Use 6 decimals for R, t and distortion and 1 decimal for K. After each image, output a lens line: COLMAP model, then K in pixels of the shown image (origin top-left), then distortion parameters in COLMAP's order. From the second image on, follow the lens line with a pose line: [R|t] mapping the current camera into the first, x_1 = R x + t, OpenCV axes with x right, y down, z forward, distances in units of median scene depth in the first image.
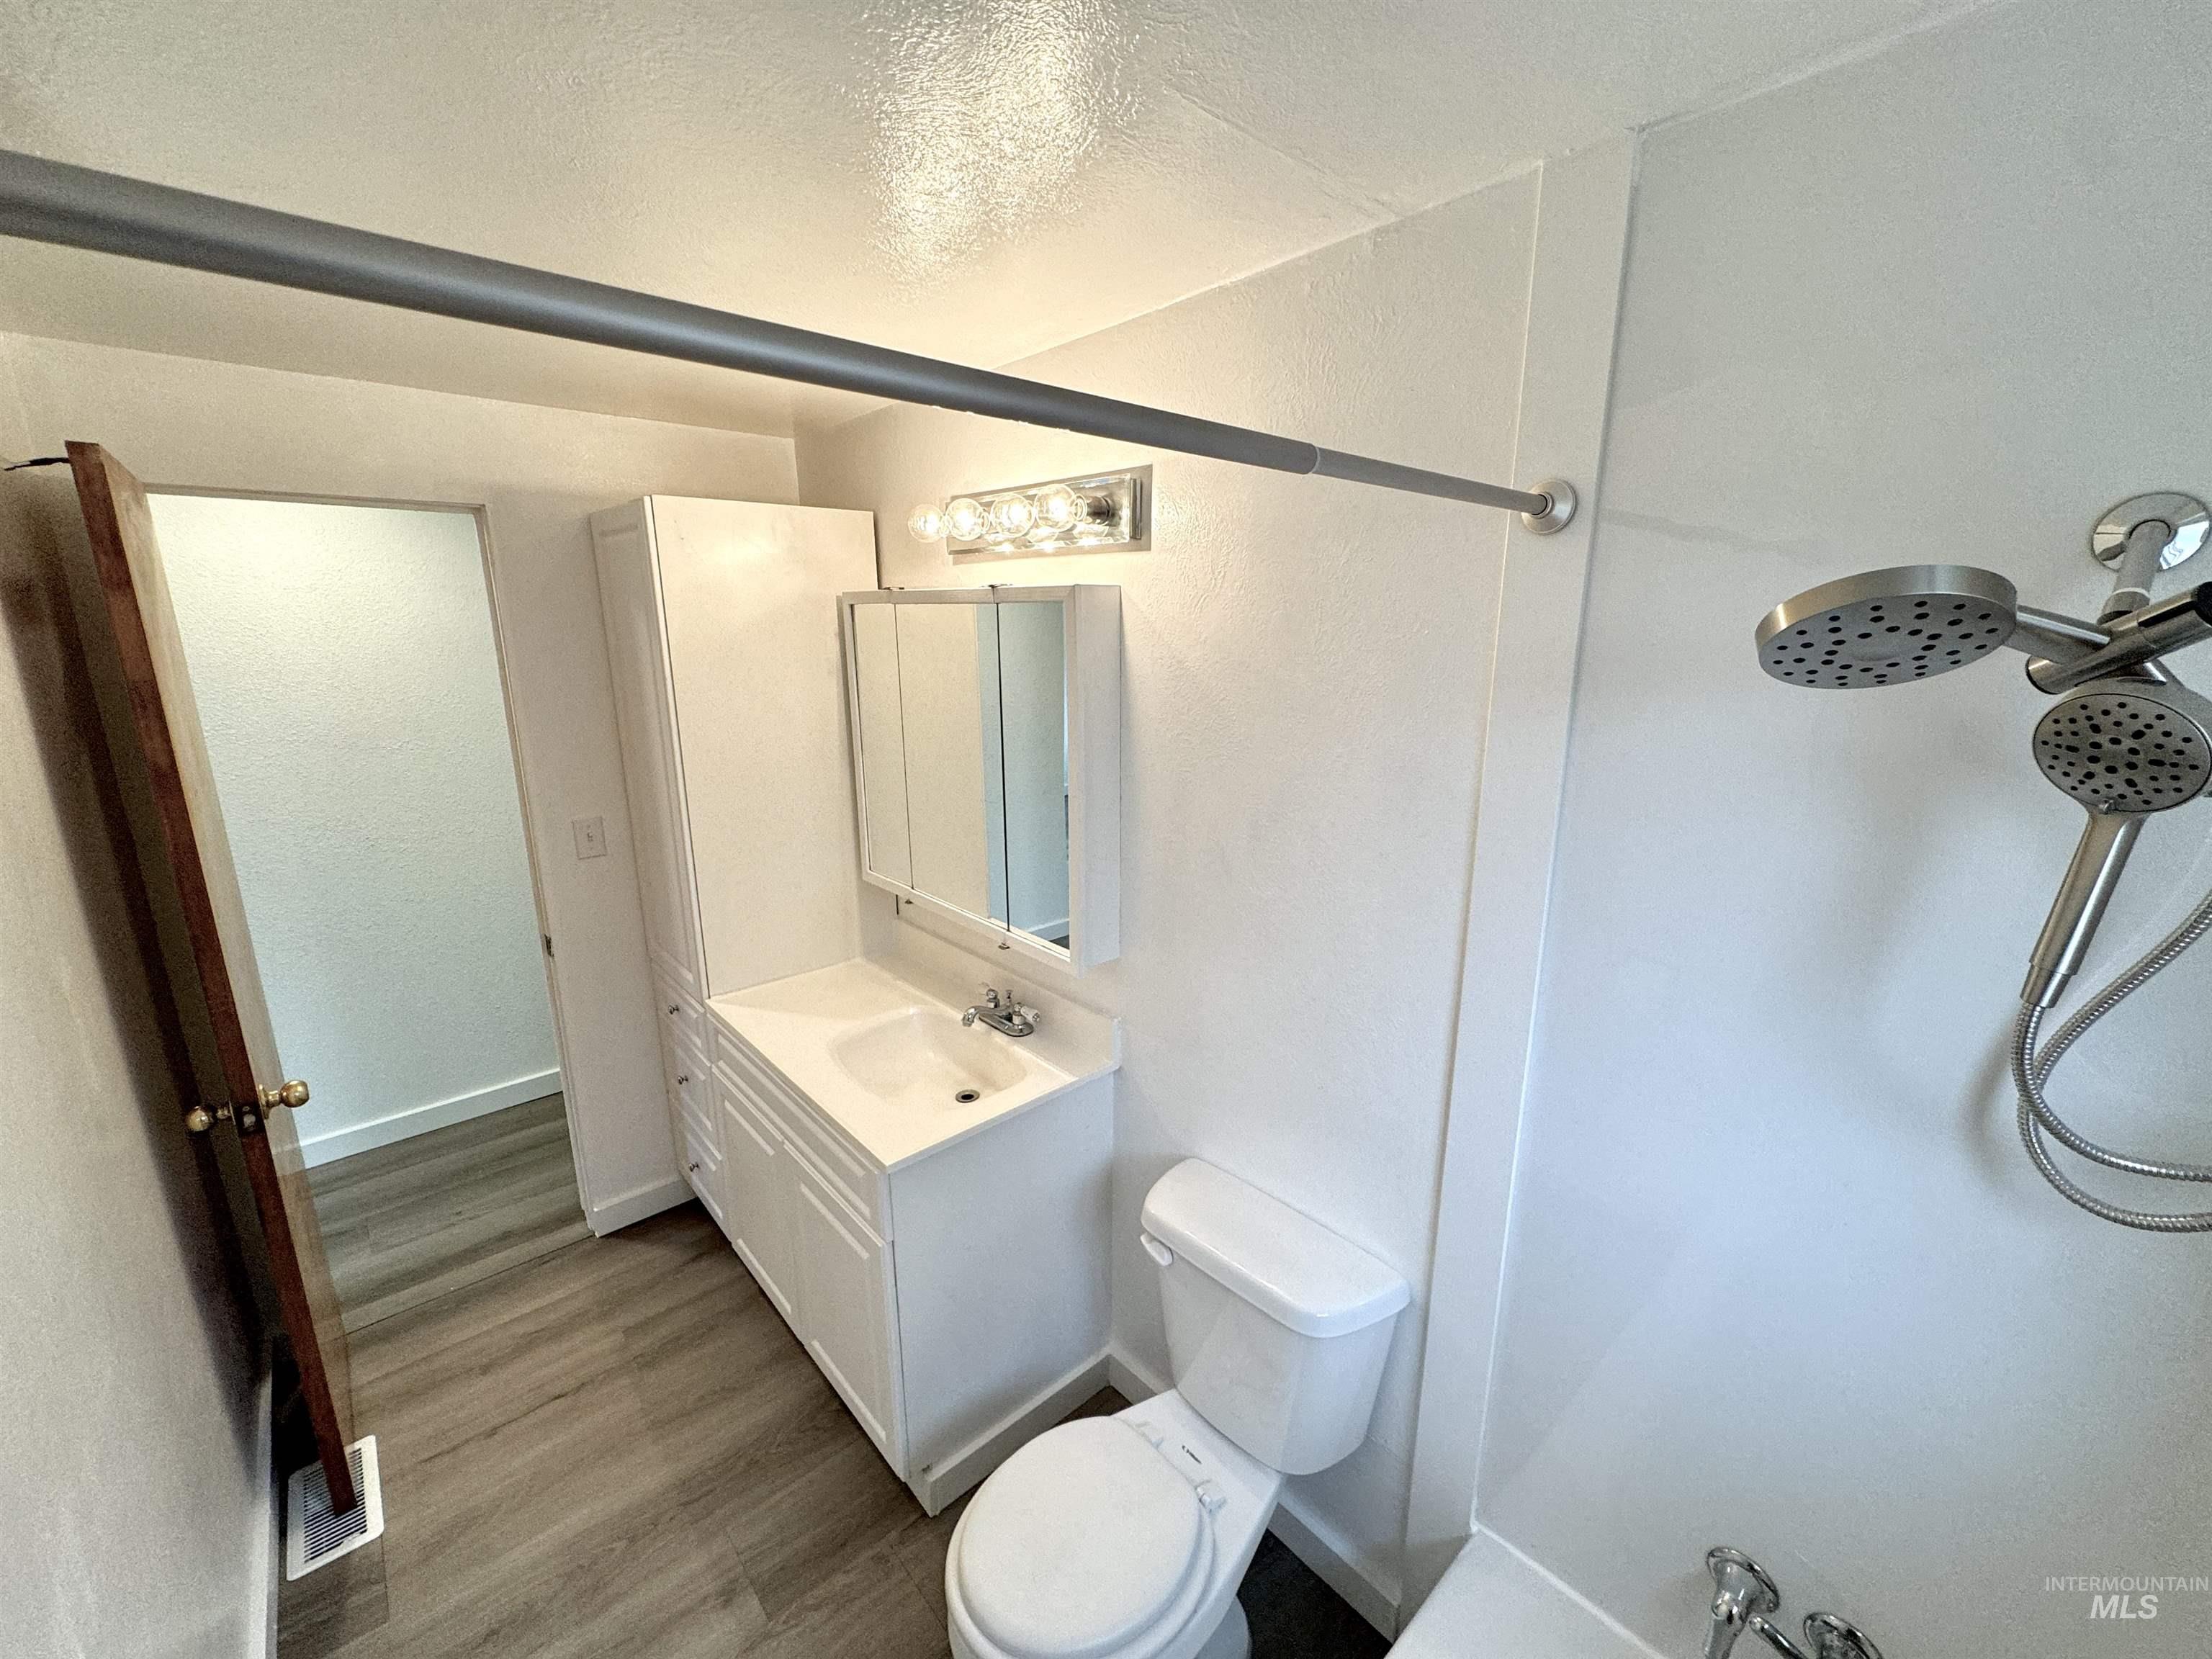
lens RADIAL K [[879.1, 0, 1106.0], [0, 879.1, 829.5], [0, 0, 1]] dist [-0.001562, 0.000350]
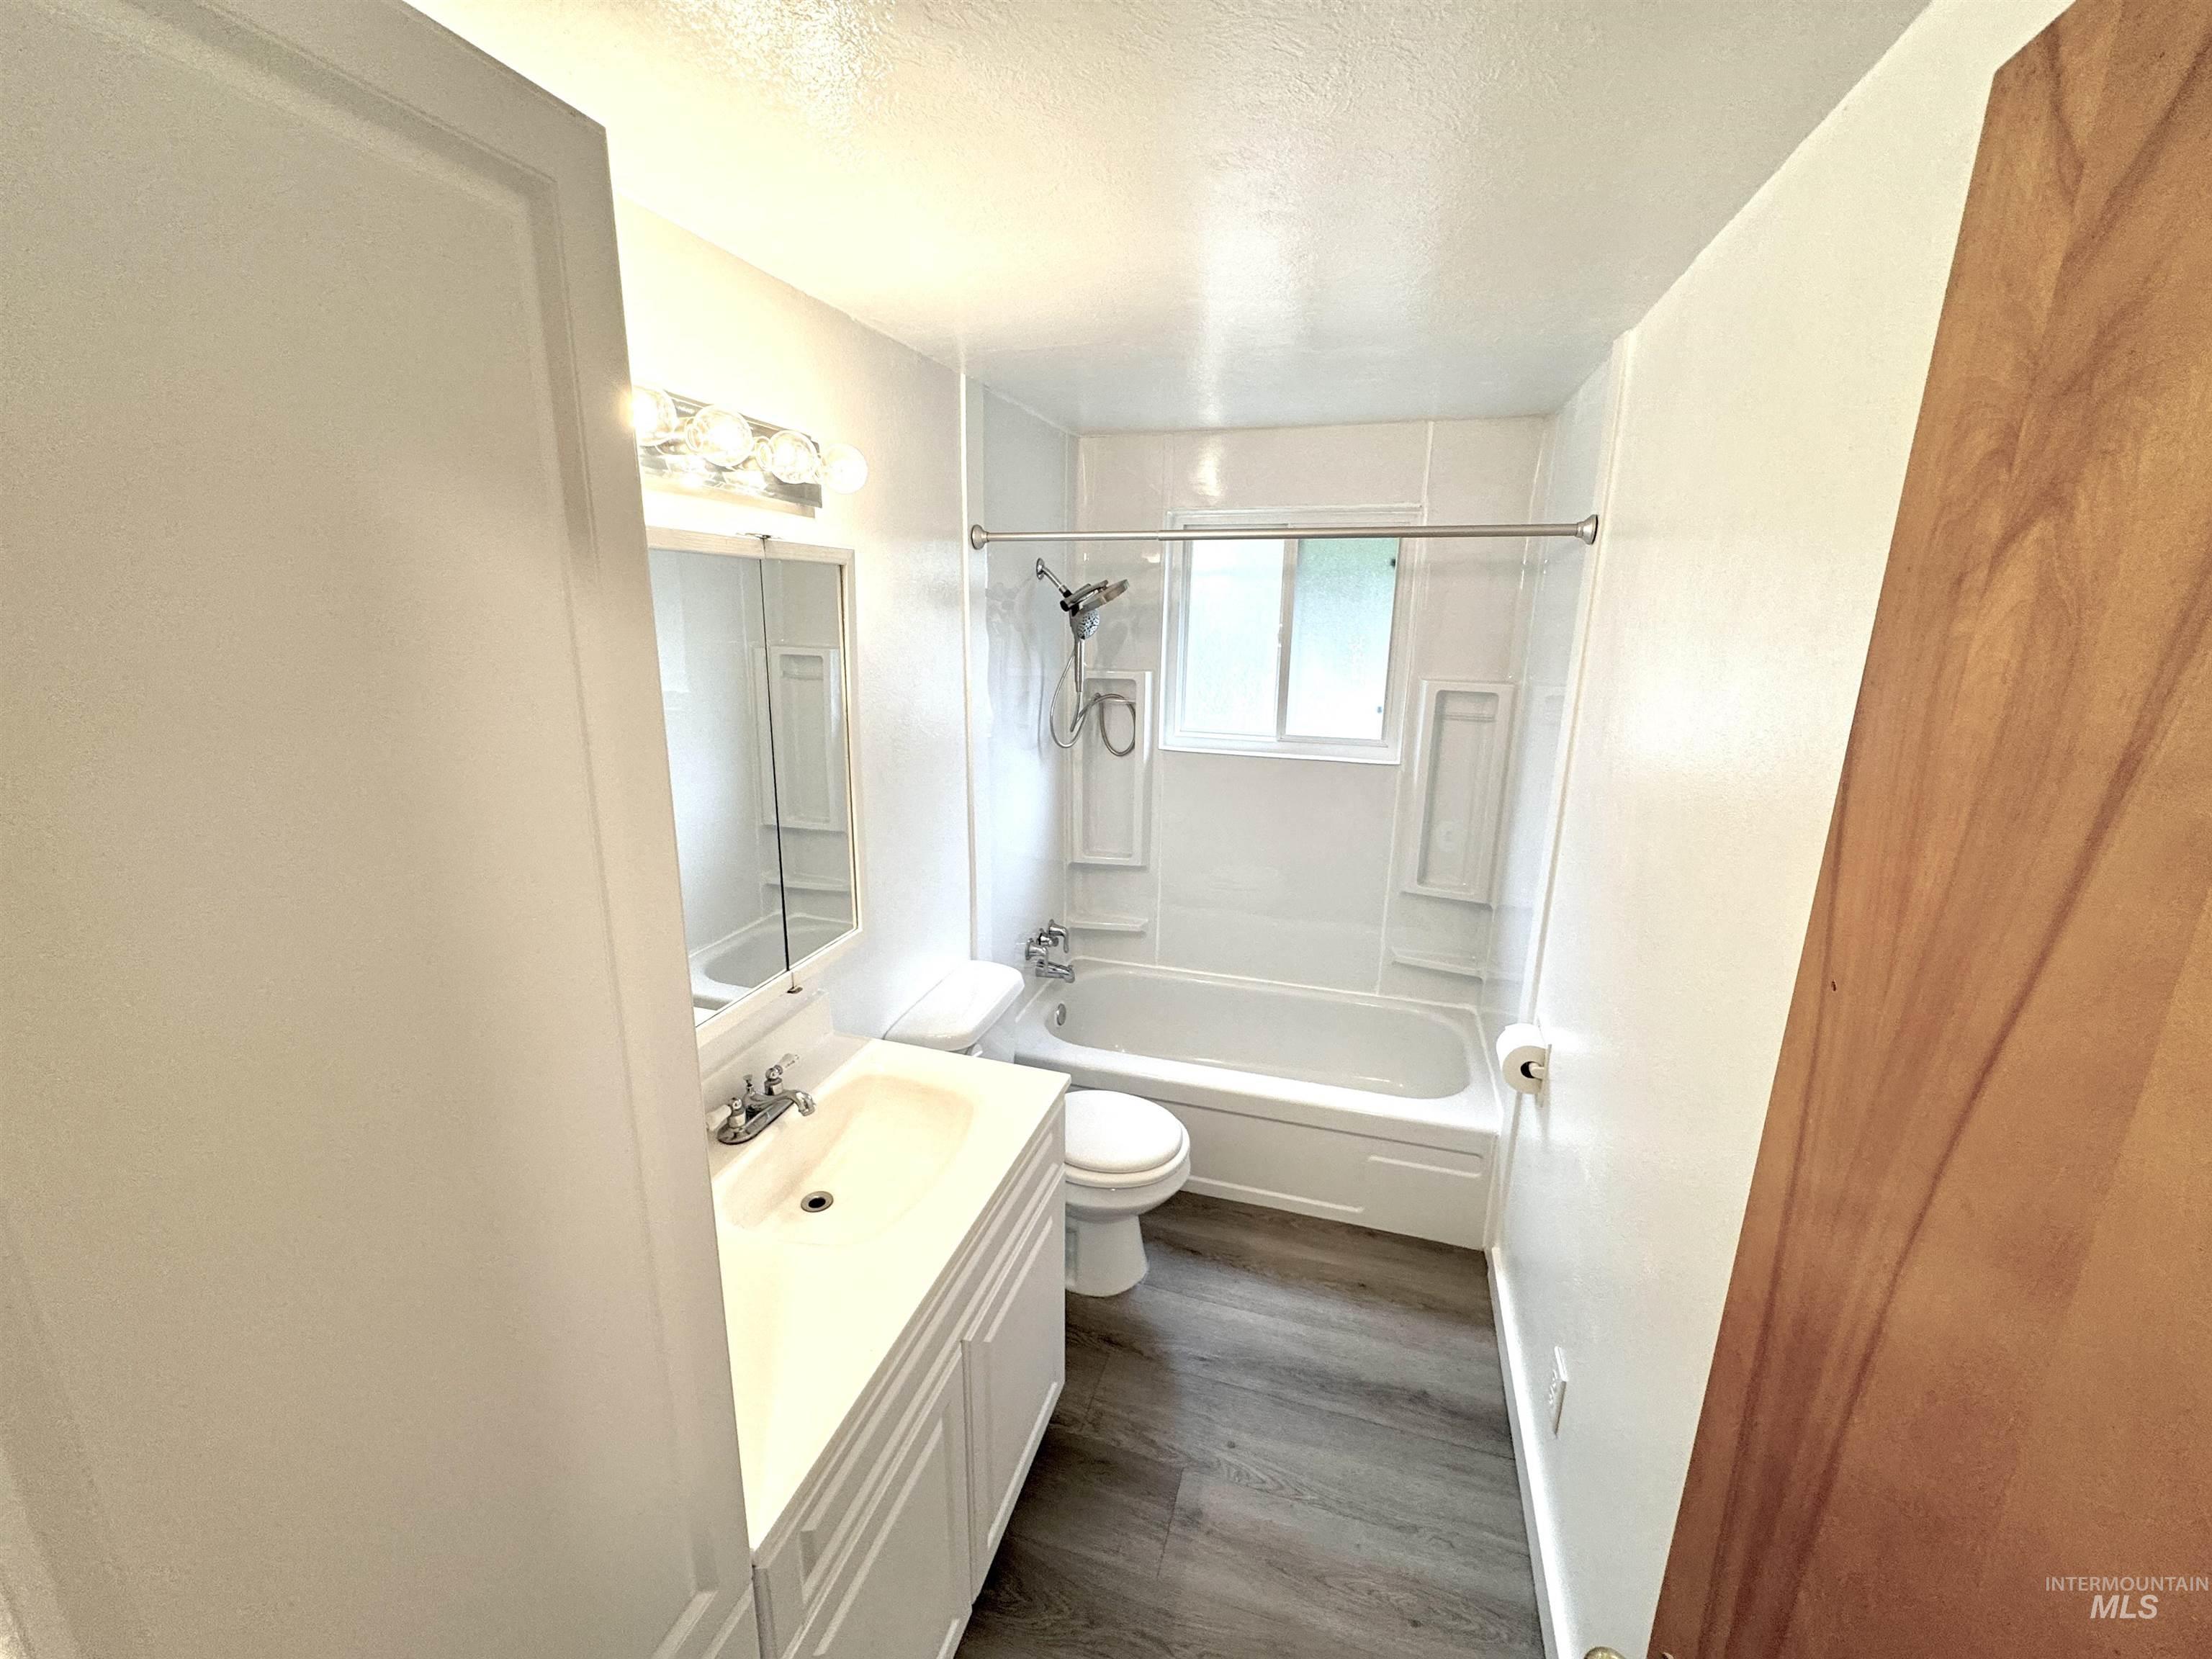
lens RADIAL K [[879.1, 0, 1106.0], [0, 879.1, 829.5], [0, 0, 1]] dist [-0.001562, 0.000350]
pose [[-0.518505, -0.216044, 0.827331, -1.019124], [0.180383, 0.918144, 0.352808, -0.263764], [-0.835831, 0.332170, -0.437091, 1.213081]]
